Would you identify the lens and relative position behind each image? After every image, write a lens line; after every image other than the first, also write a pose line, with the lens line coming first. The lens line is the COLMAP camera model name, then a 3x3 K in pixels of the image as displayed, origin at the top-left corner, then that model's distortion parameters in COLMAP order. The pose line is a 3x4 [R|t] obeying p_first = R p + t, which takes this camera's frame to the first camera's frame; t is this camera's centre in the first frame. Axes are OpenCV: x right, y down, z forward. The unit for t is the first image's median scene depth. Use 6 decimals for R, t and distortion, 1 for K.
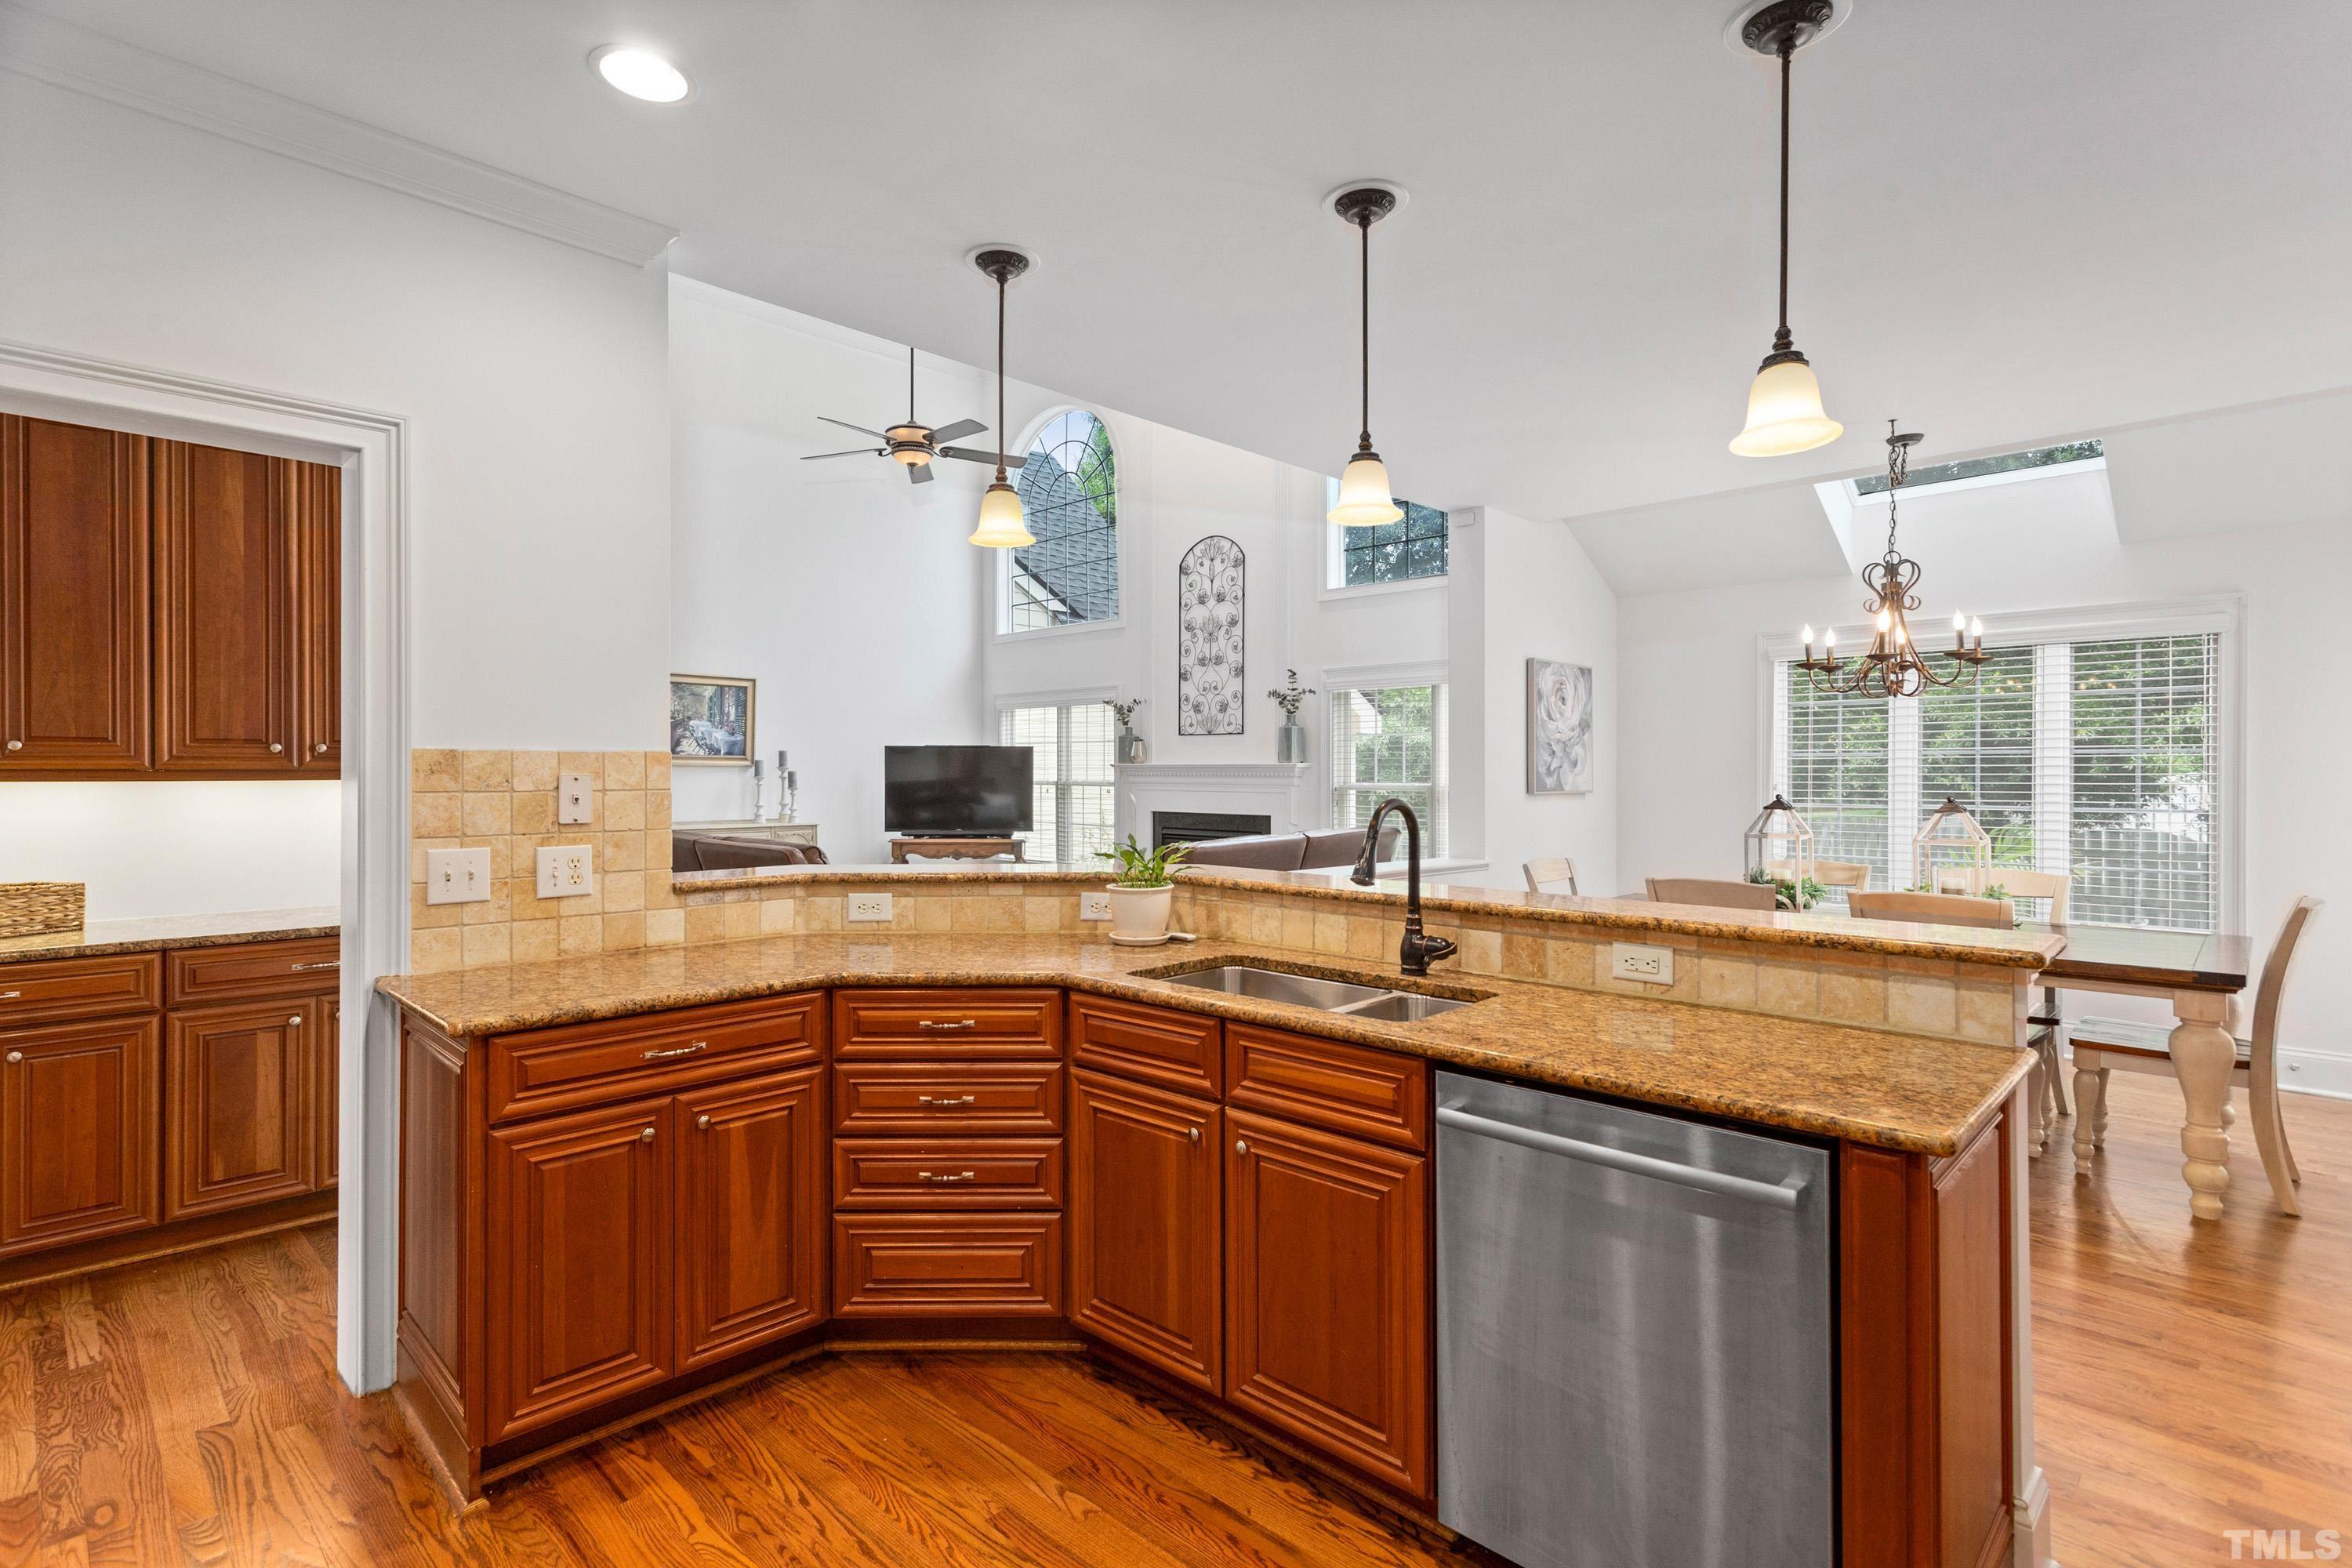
lens RADIAL K [[1128.6, 0, 1175.8], [0, 1128.6, 775.5], [0, 0, 1]] dist [-0.016610, -0.001078]
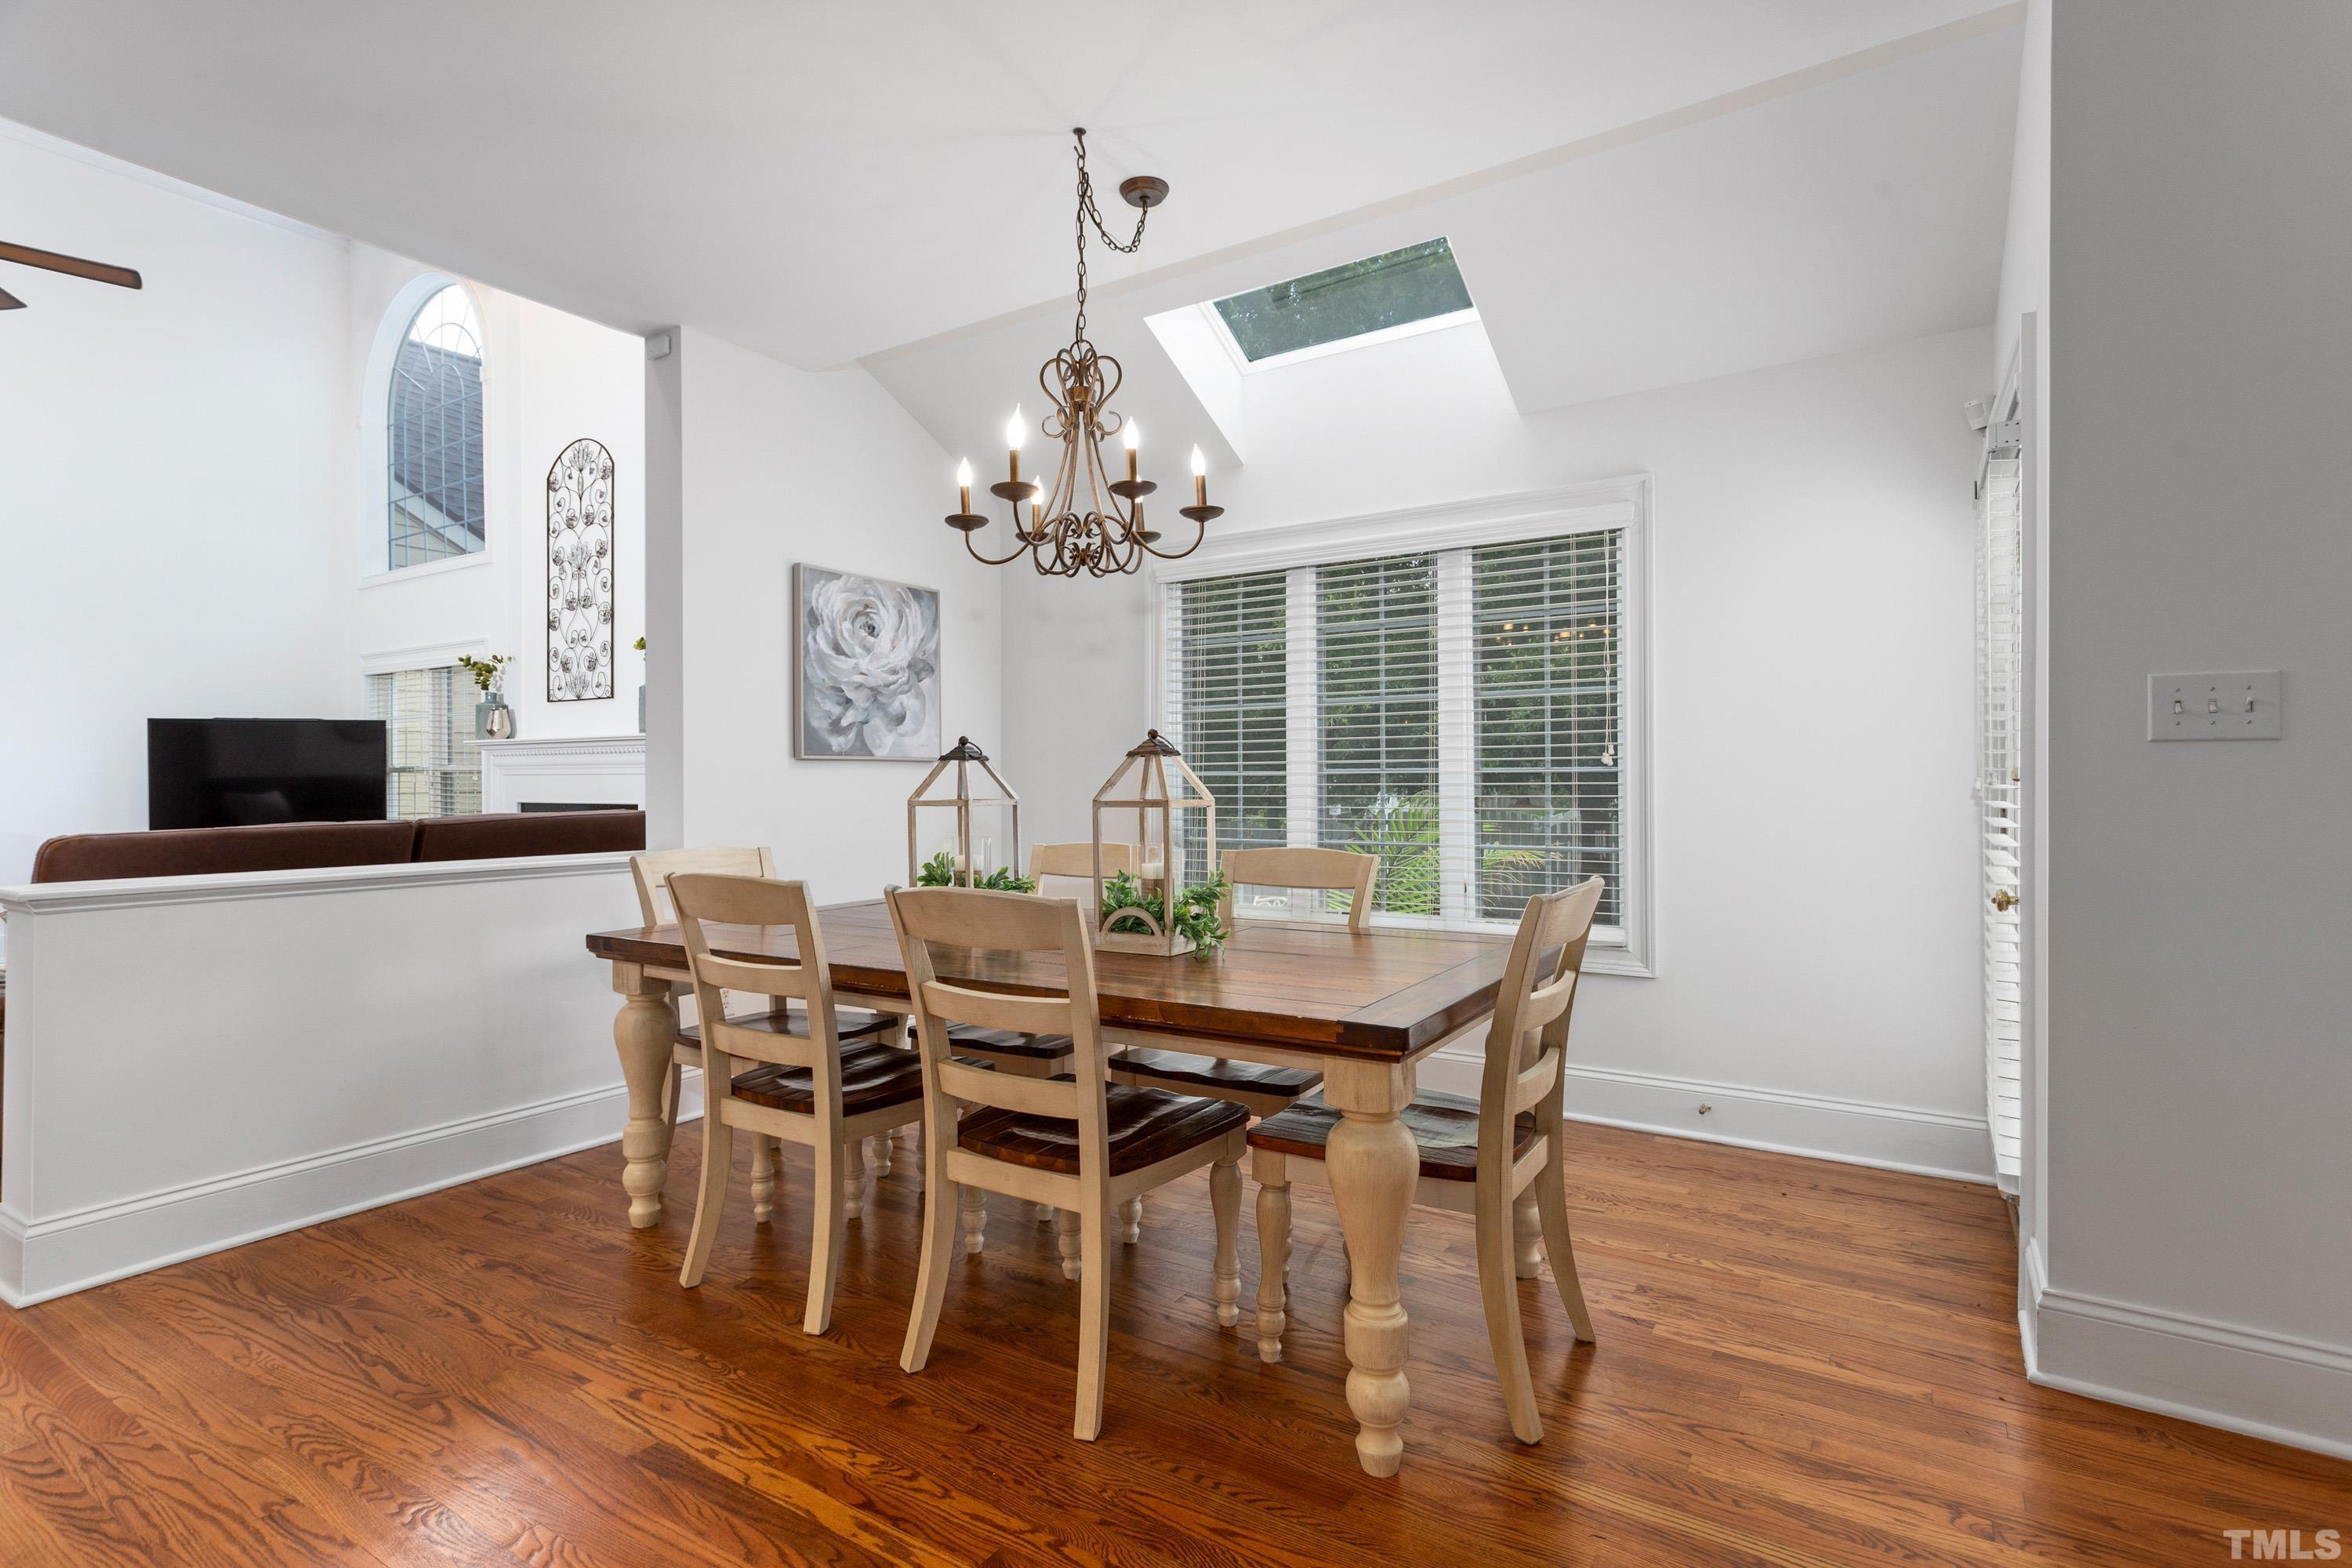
lens RADIAL K [[1128.6, 0, 1177.8], [0, 1128.6, 788.9], [0, 0, 1]] dist [-0.016610, -0.001078]
pose [[0.974422, -0.009660, 0.224517, 0.297567], [0.008112, 0.999937, 0.007816, 0.024678], [-0.224579, -0.005795, 0.974439, 0.203643]]
